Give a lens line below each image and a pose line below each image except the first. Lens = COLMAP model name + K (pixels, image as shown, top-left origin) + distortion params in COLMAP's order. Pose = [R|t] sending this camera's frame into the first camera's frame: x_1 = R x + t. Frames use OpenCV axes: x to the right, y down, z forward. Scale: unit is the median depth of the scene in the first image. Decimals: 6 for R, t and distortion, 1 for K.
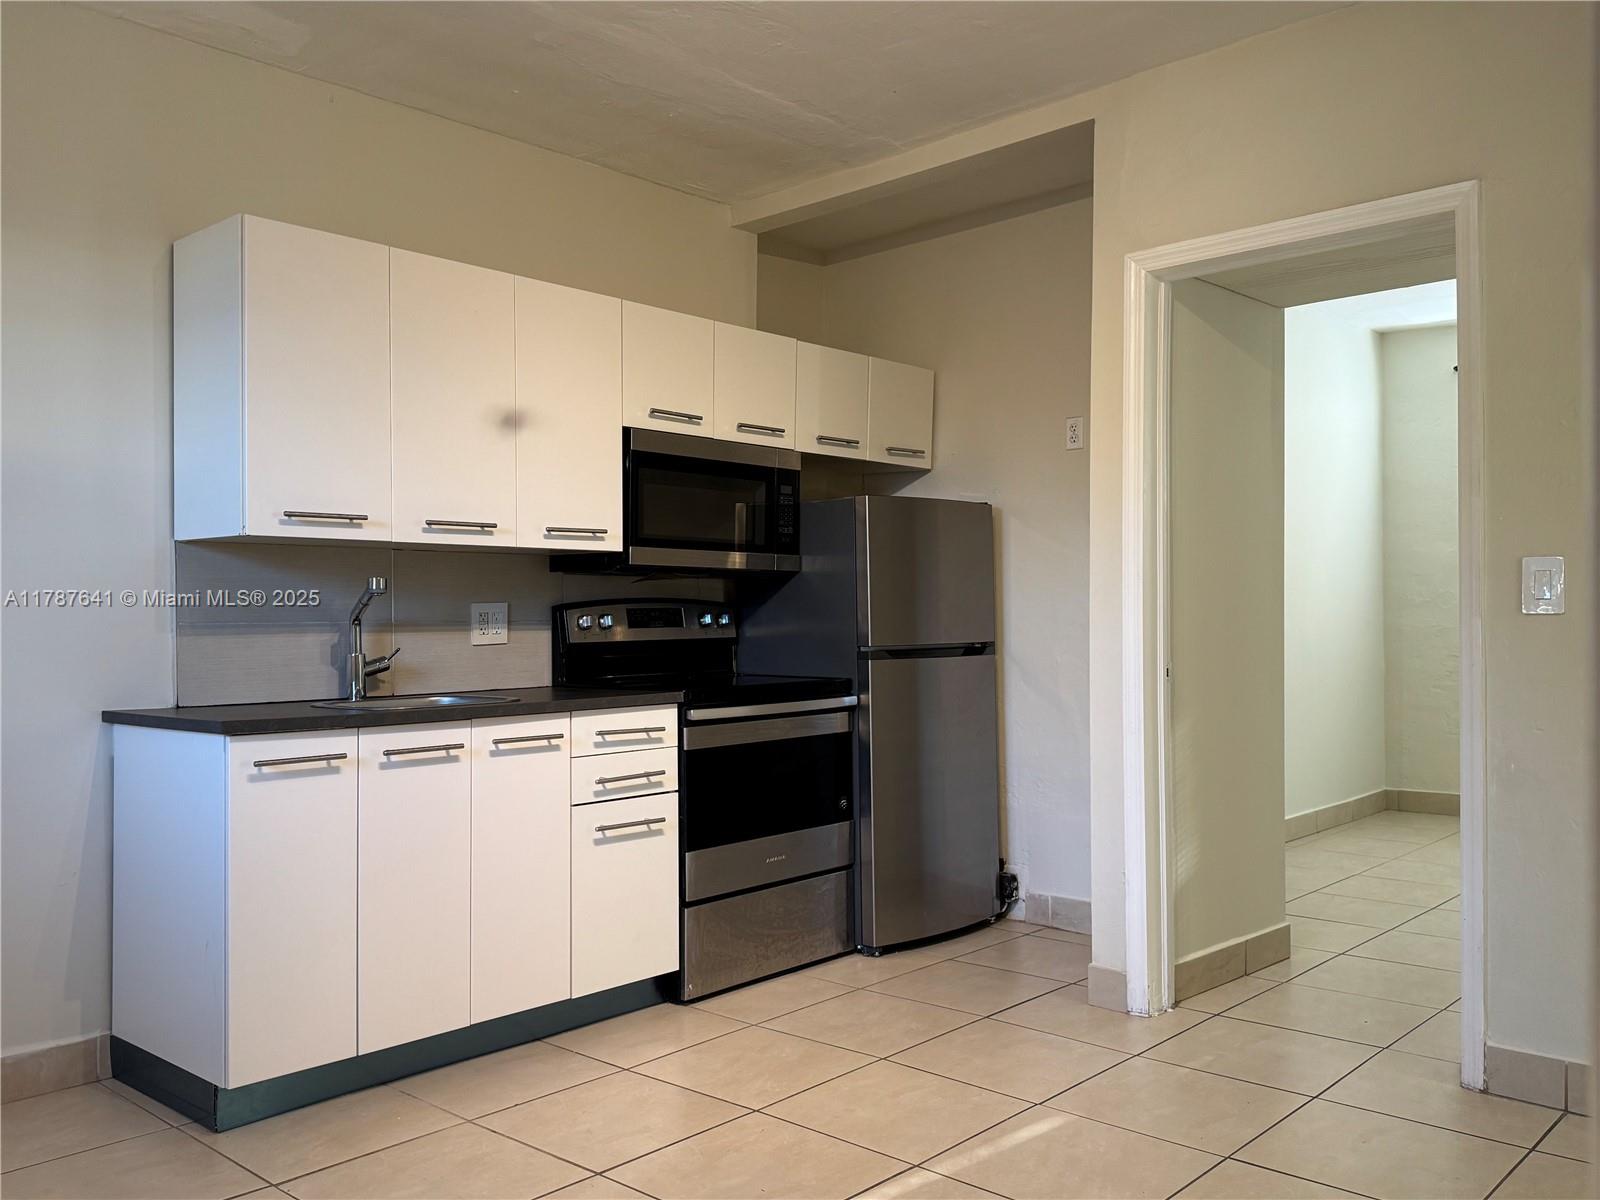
lens RADIAL K [[1344.0, 0, 803.3], [0, 1344.0, 603.4], [0, 0, 1]] dist [0.164997, -0.281758]
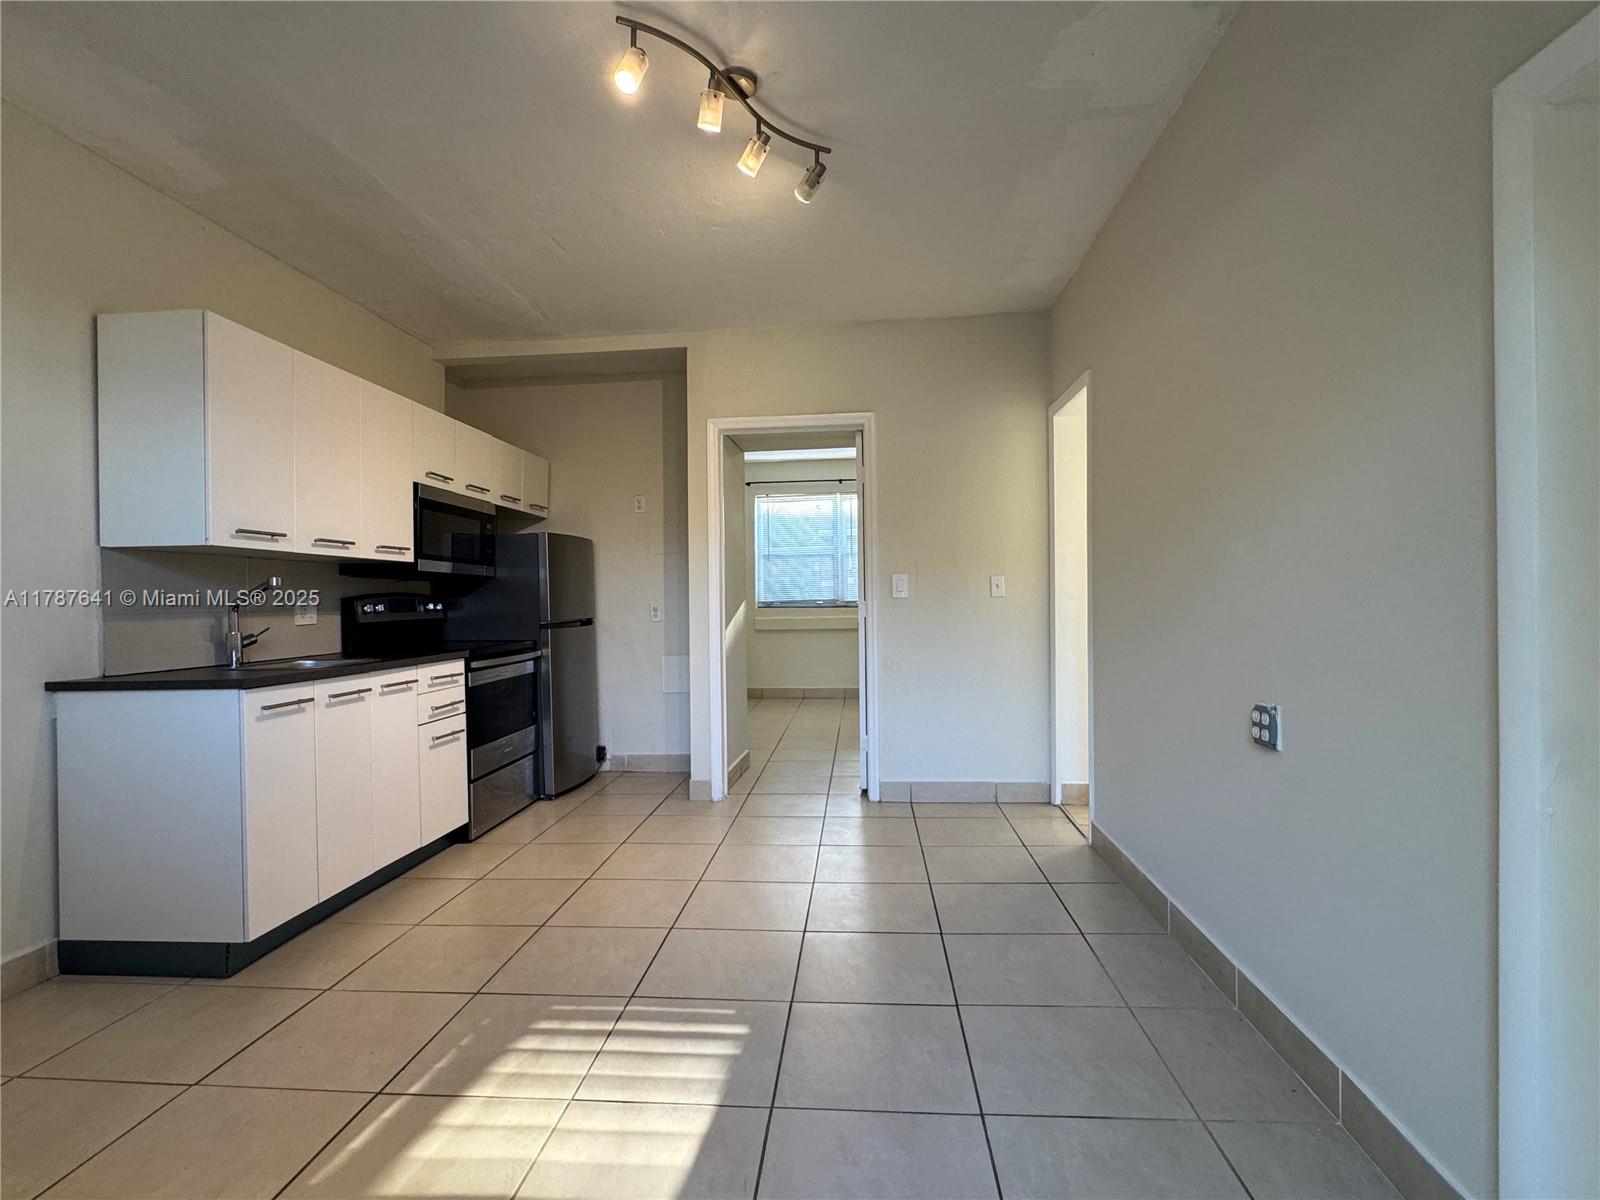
lens RADIAL K [[781.8, 0, 799.3], [0, 781.8, 600.1], [0, 0, 1]] dist [-0.003135, 0.000513]
pose [[0.792058, -0.006440, 0.610412, -0.339424], [0.006248, 0.999977, 0.002443, 0.005590], [-0.610414, 0.001879, 0.792081, 0.021571]]
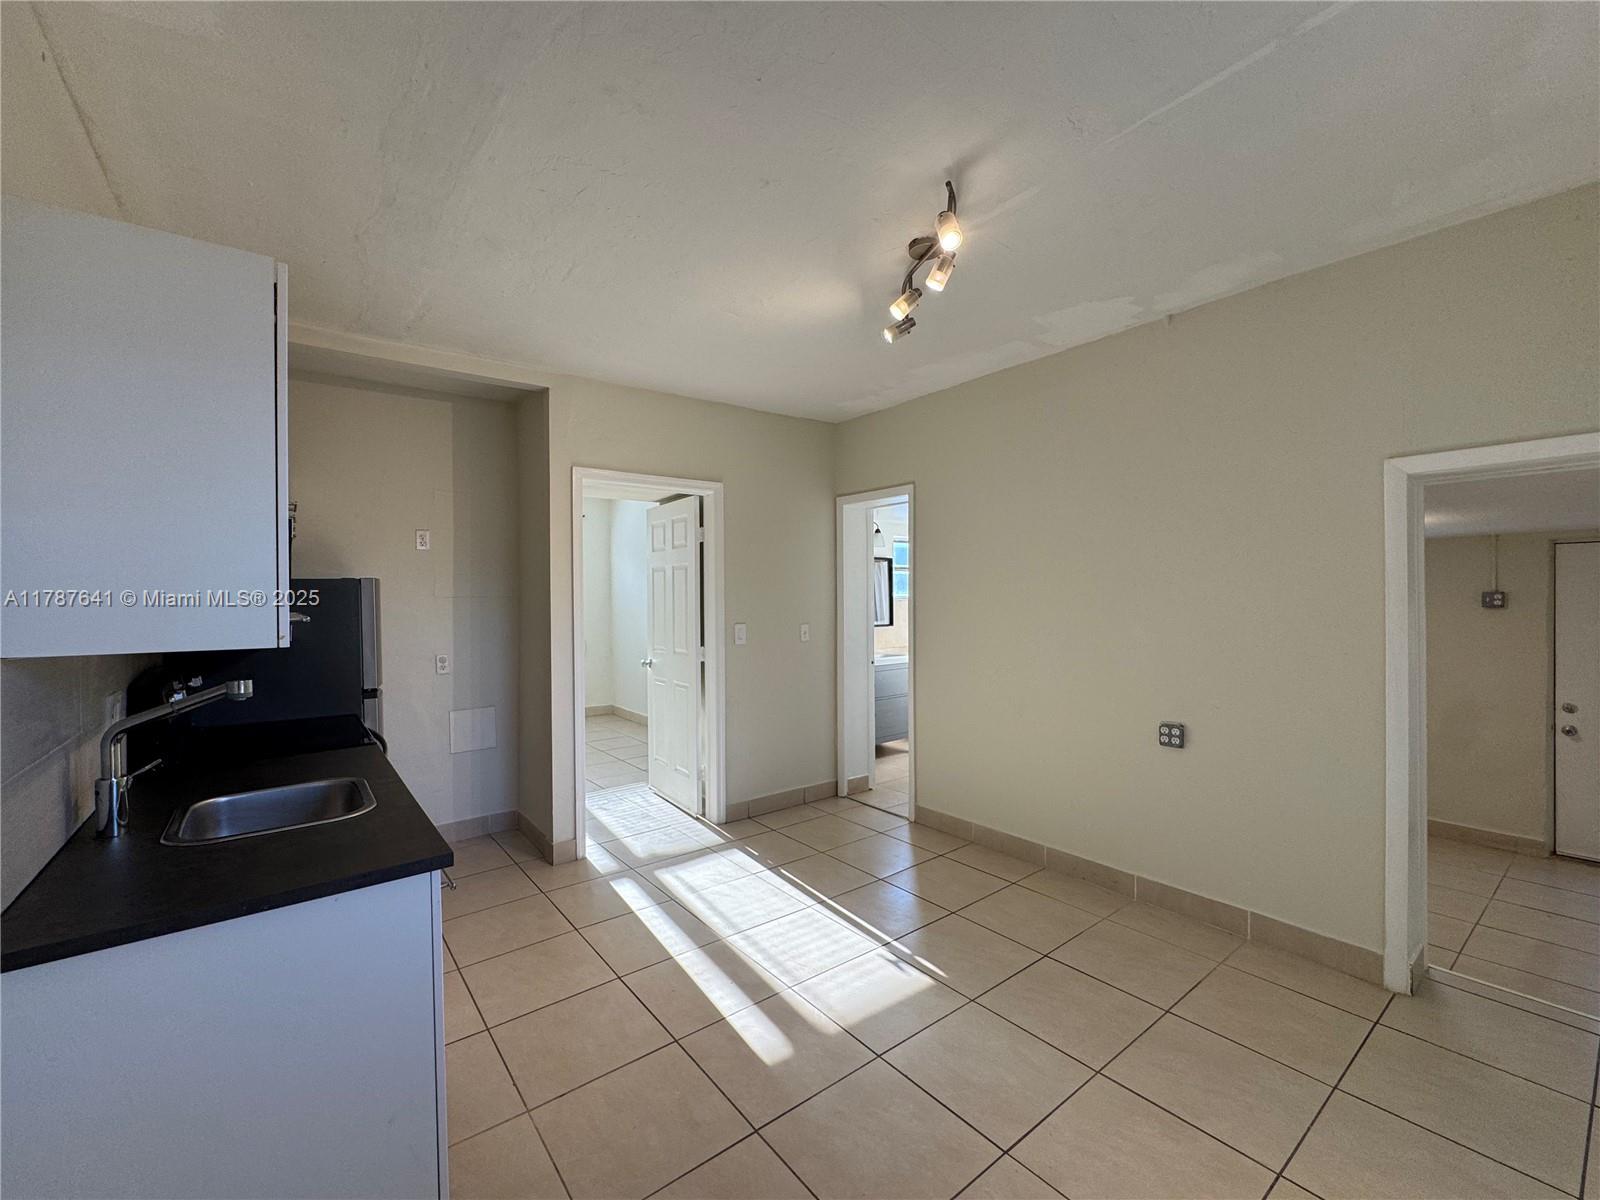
lens RADIAL K [[668.0, 0, 802.4], [0, 668.0, 603.3], [0, 0, 1]] dist [-0.000152, 0.000005]
pose [[0.165434, -0.001839, 0.986219, -0.616273], [0.001273, 0.999998, 0.001652, -0.061836], [-0.986220, 0.000982, 0.165436, 0.507630]]
